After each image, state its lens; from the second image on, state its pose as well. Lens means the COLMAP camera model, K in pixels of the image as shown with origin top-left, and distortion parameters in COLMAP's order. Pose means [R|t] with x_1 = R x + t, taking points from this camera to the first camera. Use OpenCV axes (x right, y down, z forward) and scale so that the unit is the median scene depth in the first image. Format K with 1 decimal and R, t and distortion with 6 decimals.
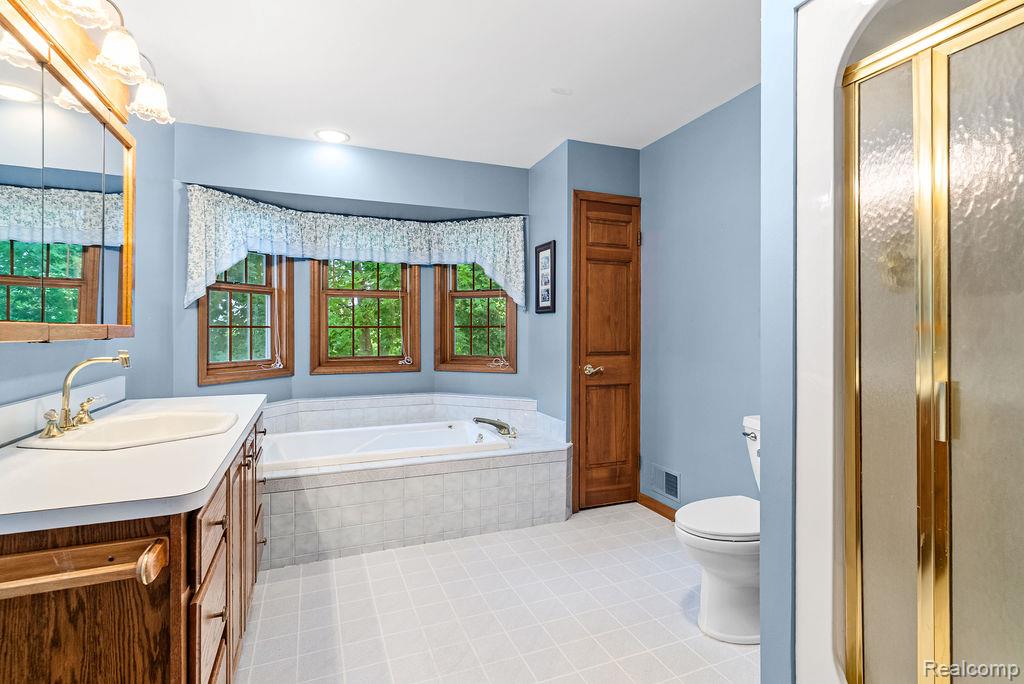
lens RADIAL K [[488.0, 0, 514.0], [0, 488.0, 337.0], [0, 0, 1]] dist [0.000290, -0.002043]
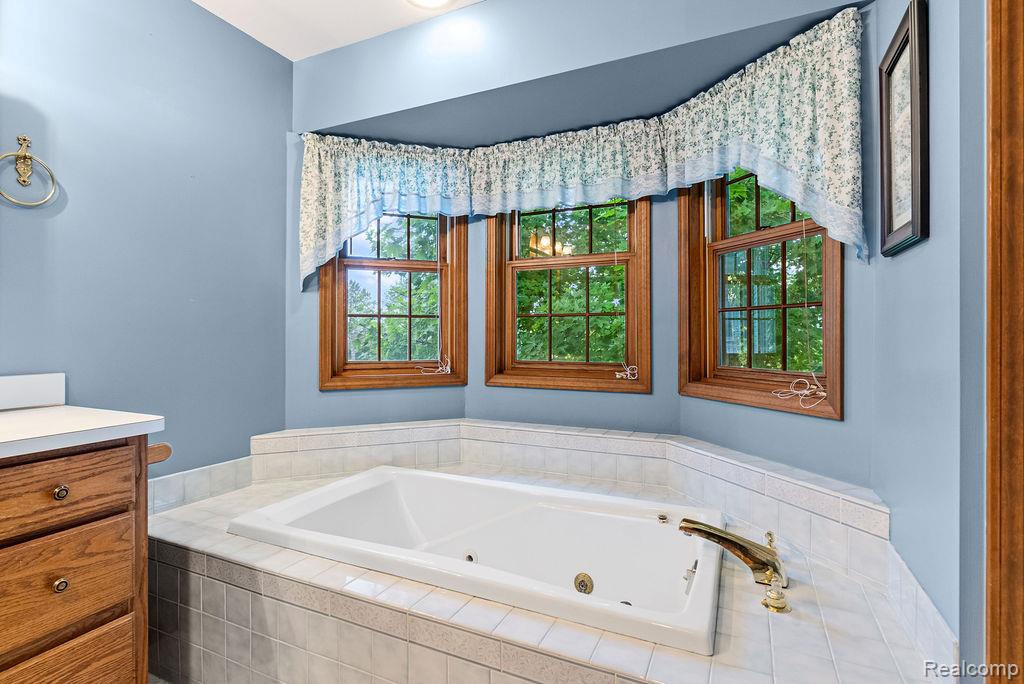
lens RADIAL K [[511.3, 0, 491.3], [0, 511.3, 332.9], [0, 0, 1]] dist [0.000556, -0.000367]
pose [[0.679966, -0.002273, -0.733240, 0.114071], [-0.007540, 0.999921, -0.010092, 0.010598], [0.733205, 0.012391, 0.679895, 0.515274]]
